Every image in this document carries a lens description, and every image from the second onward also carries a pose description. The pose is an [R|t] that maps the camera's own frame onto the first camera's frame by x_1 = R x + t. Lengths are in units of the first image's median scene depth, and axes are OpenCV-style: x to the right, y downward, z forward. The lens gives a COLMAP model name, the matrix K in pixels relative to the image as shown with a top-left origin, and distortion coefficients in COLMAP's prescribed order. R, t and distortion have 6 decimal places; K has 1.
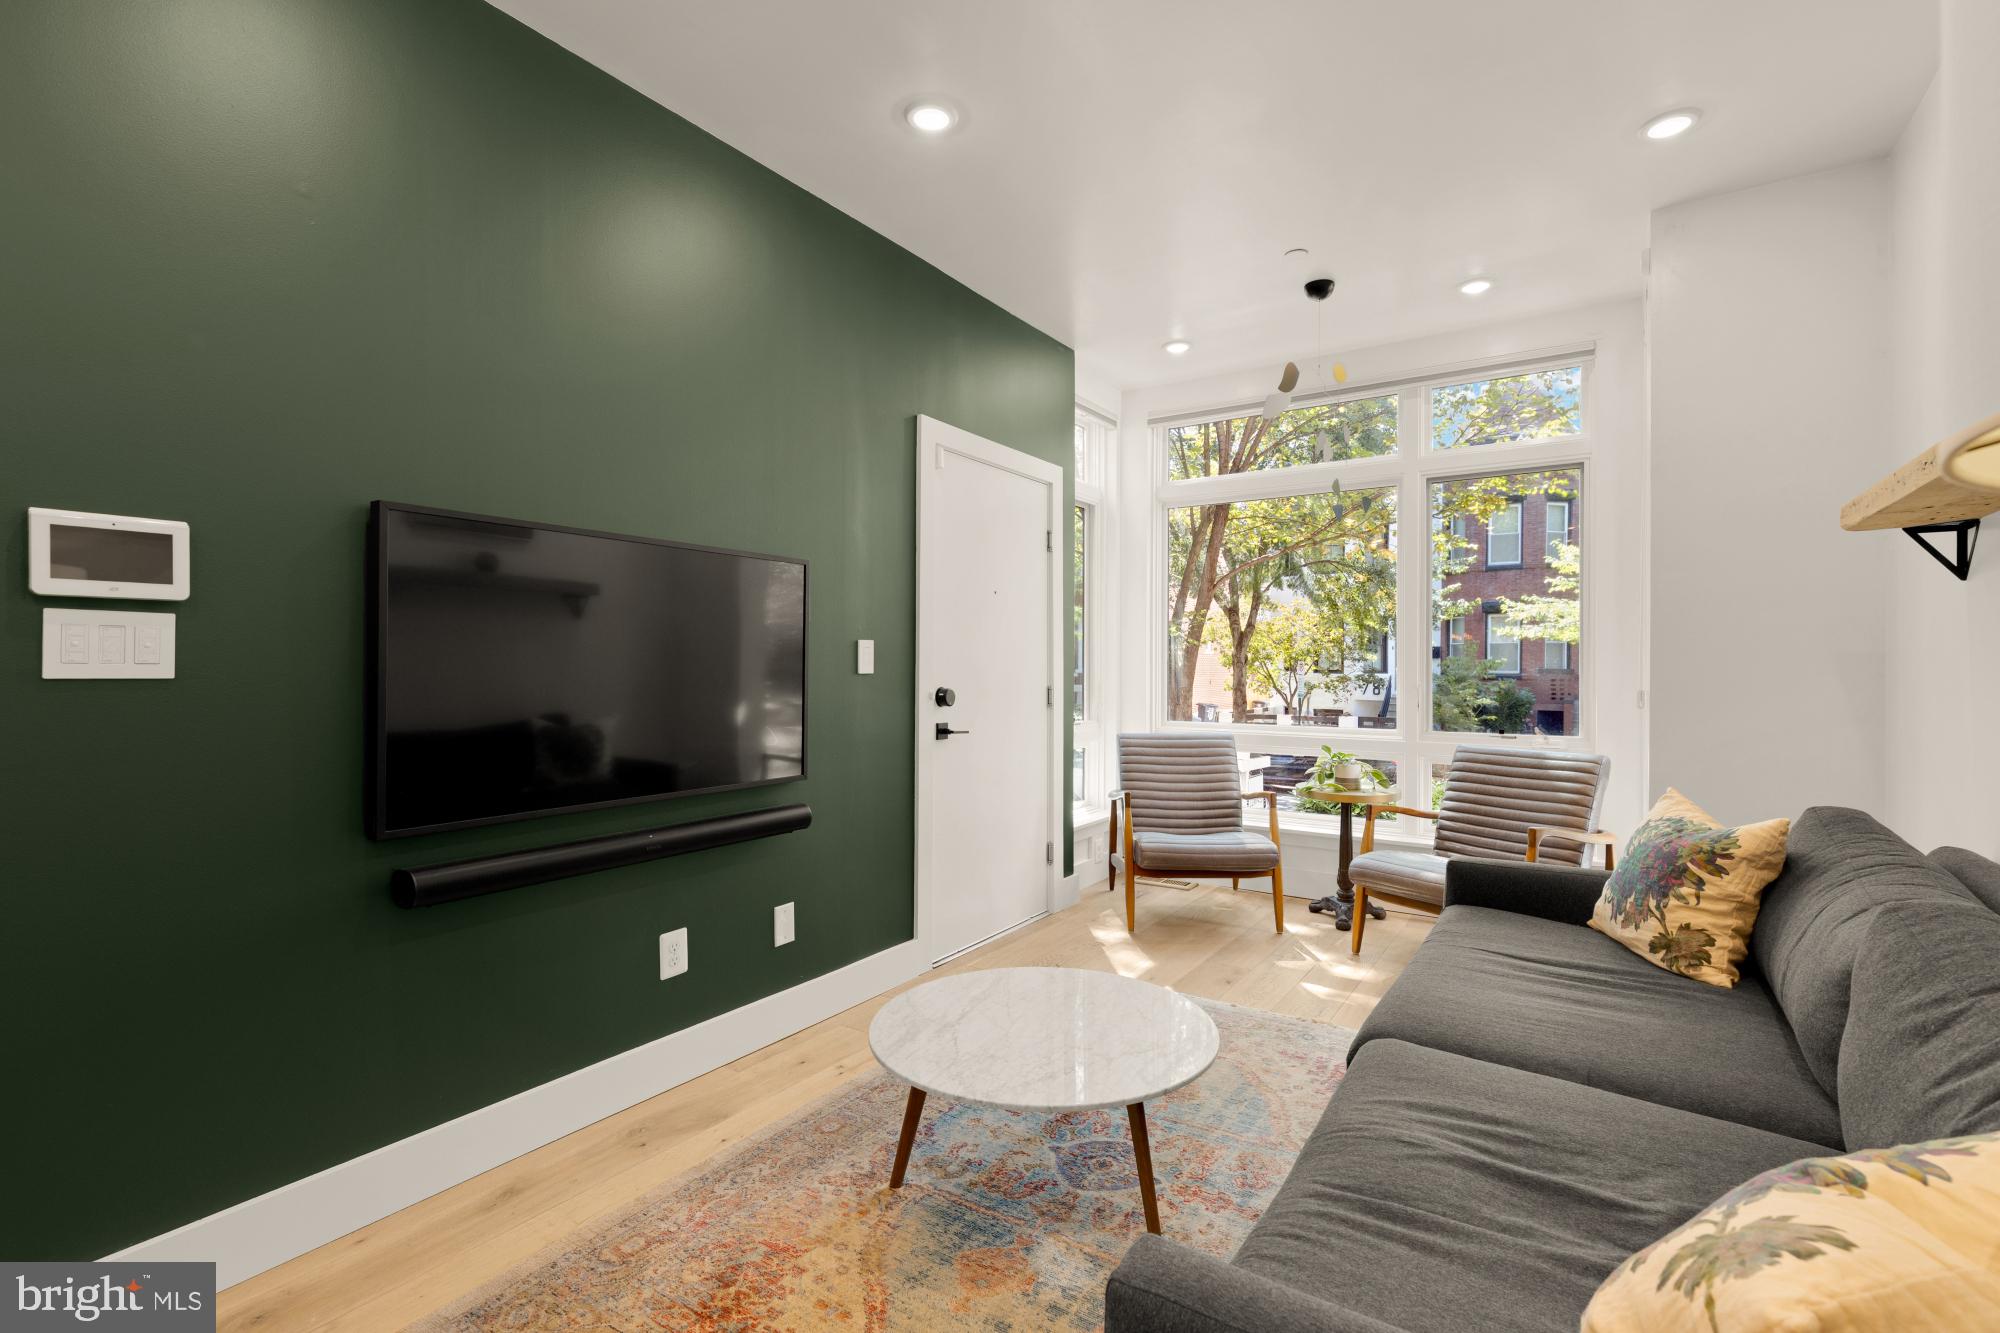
lens RADIAL K [[901.7, 0, 986.8], [0, 901.7, 668.6], [0, 0, 1]] dist [0.009055, -0.002564]
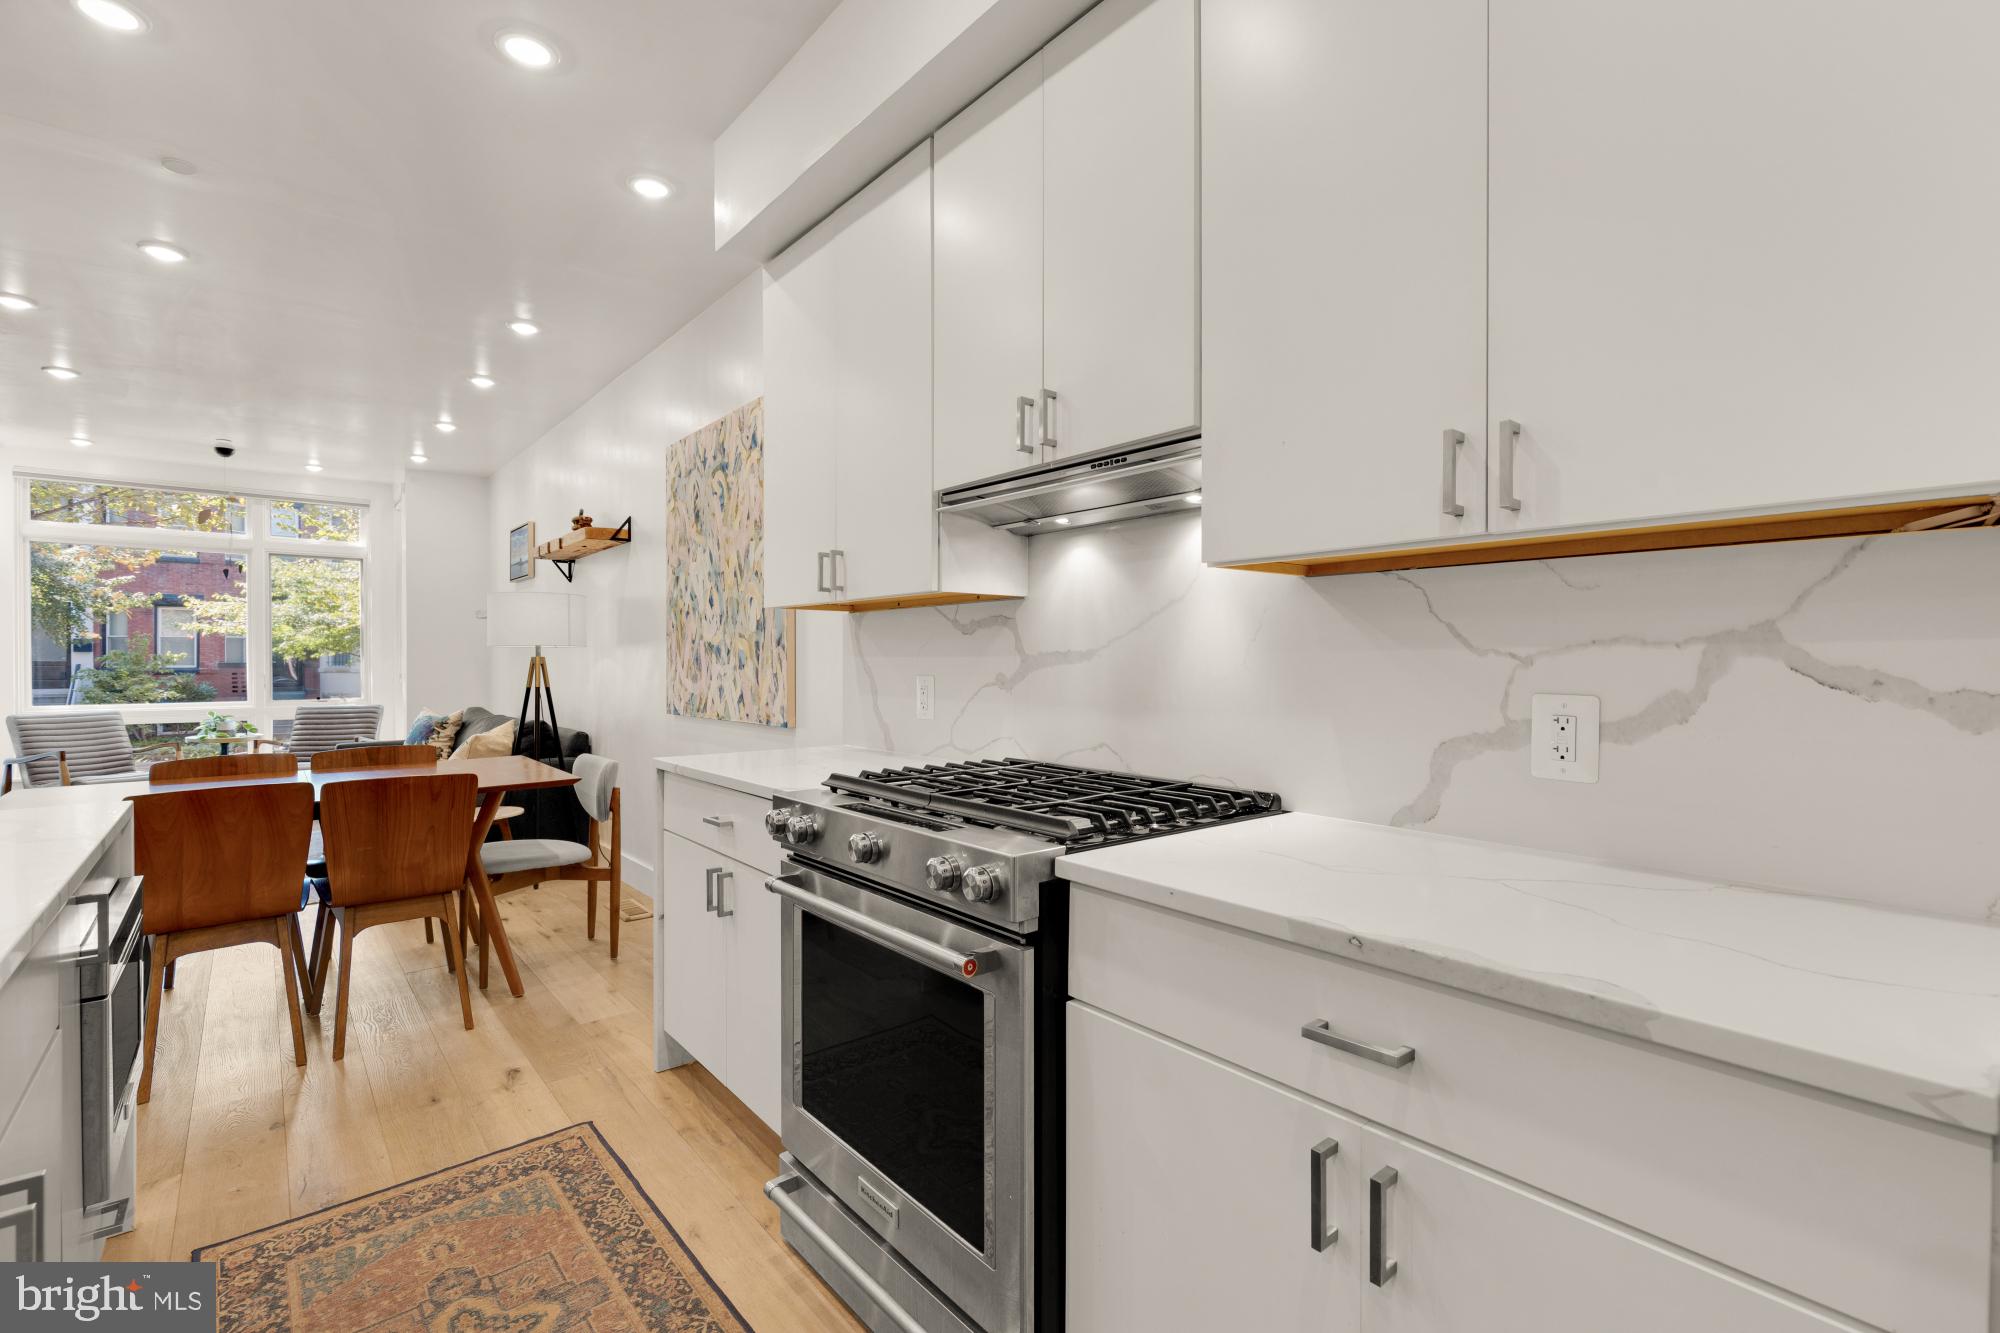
lens RADIAL K [[901.7, 0, 1008.2], [0, 901.7, 664.4], [0, 0, 1]] dist [0.009055, -0.002564]
pose [[0.269134, -0.011942, 0.963029, -0.193669], [0.007858, 0.999917, 0.010203, -0.001374], [-0.963071, 0.004821, 0.269206, -0.198730]]
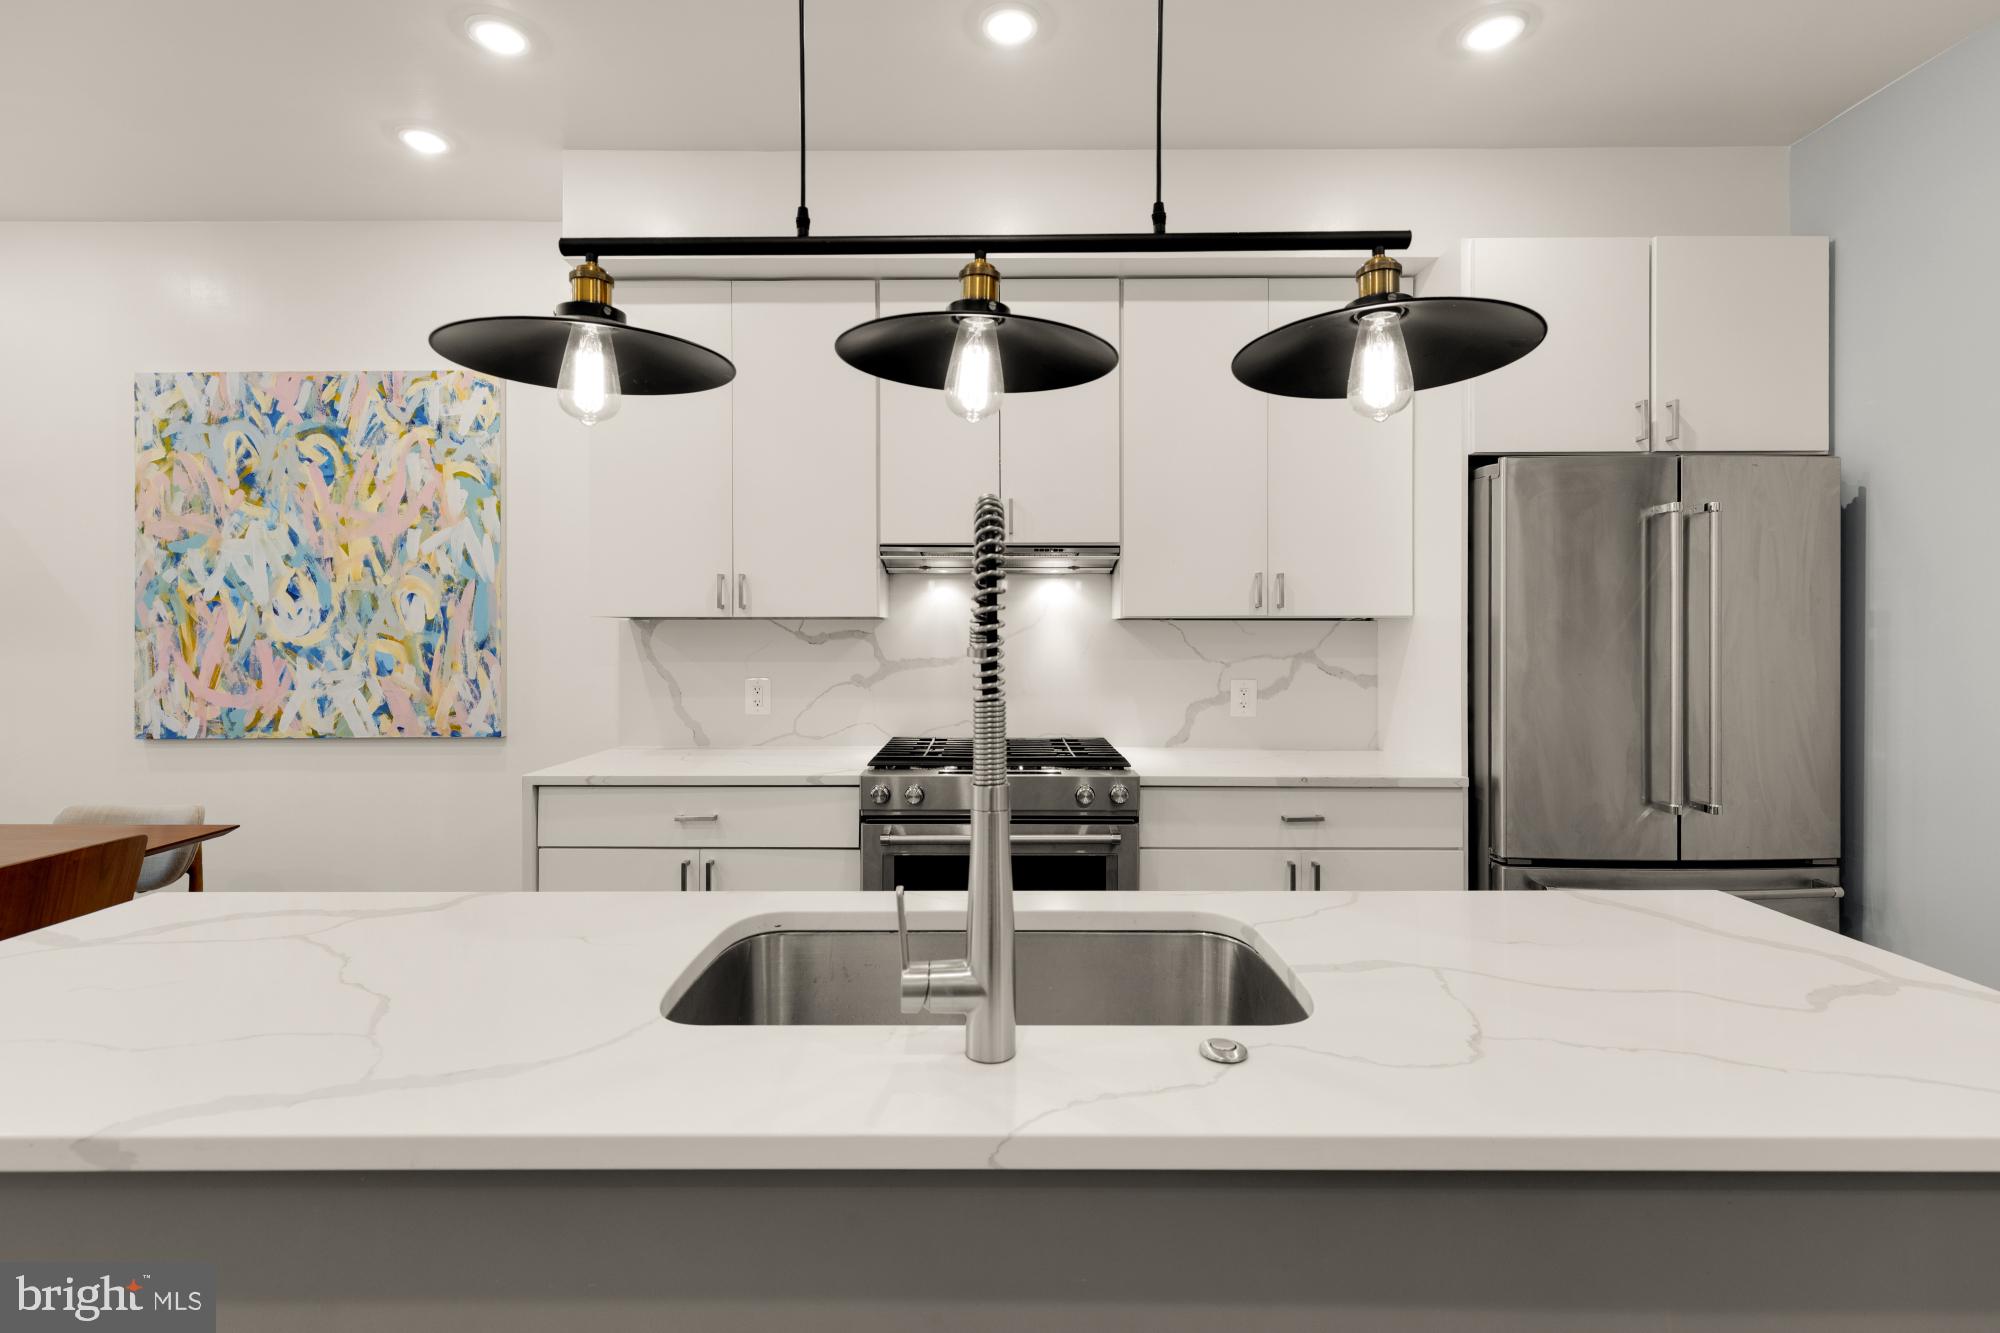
lens RADIAL K [[901.7, 0, 1002.4], [0, 901.7, 634.2], [0, 0, 1]] dist [0.009055, -0.002564]
pose [[-0.564276, -0.007184, 0.825555, -0.226557], [0.001540, 0.999951, 0.009754, -0.008350], [-0.825585, 0.006775, -0.564237, -0.084215]]
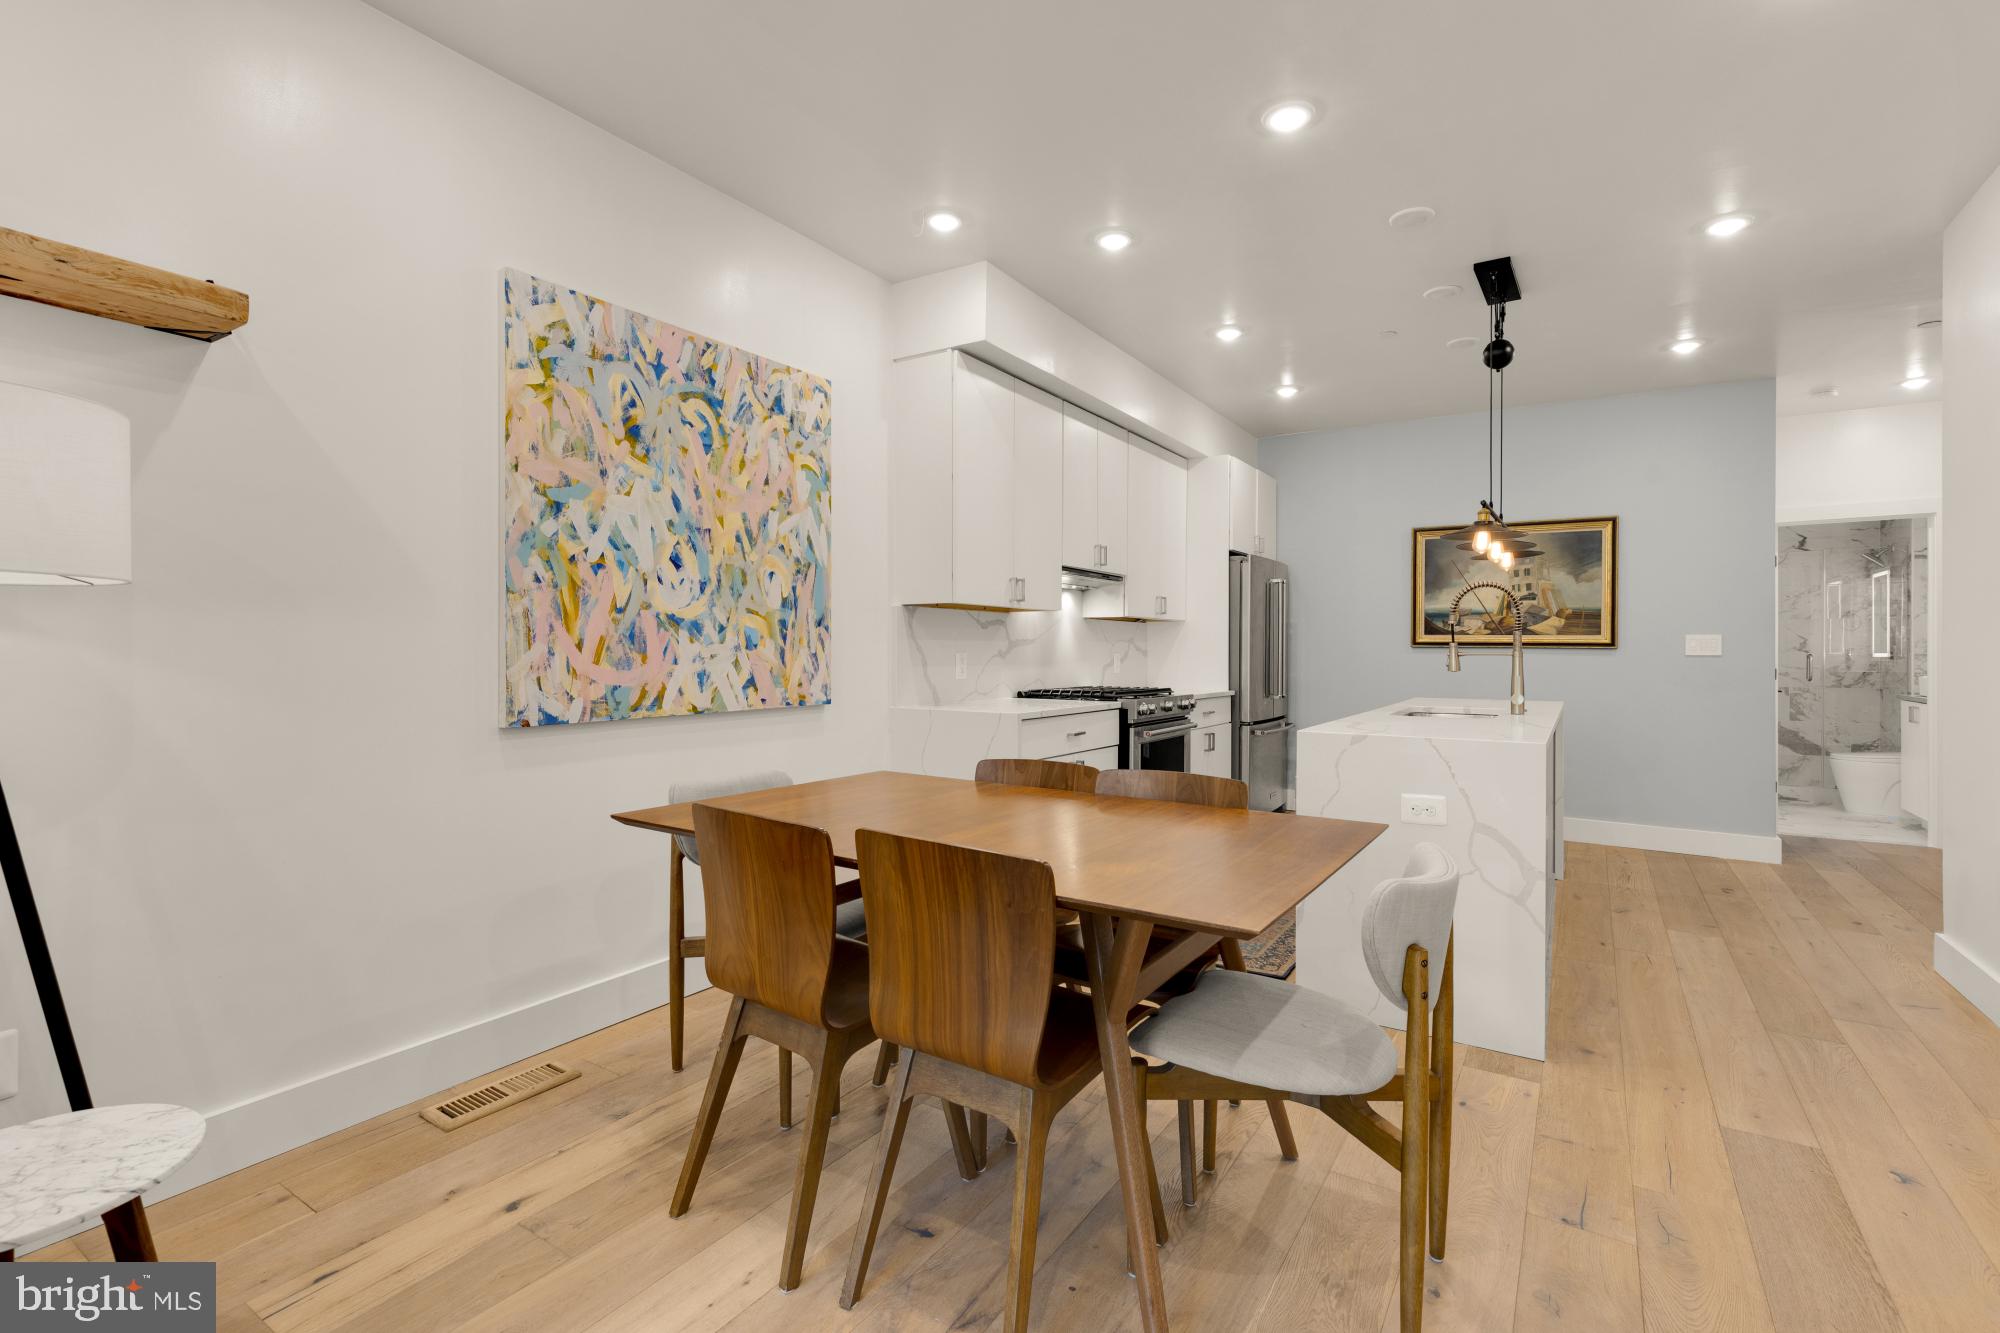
lens RADIAL K [[901.7, 0, 1015.1], [0, 901.7, 651.5], [0, 0, 1]] dist [0.009055, -0.002564]
pose [[-0.999149, -0.008536, -0.040356, -0.056971], [-0.008811, 0.999939, 0.006642, 0.000048], [0.040297, 0.006992, -0.999163, 0.100093]]
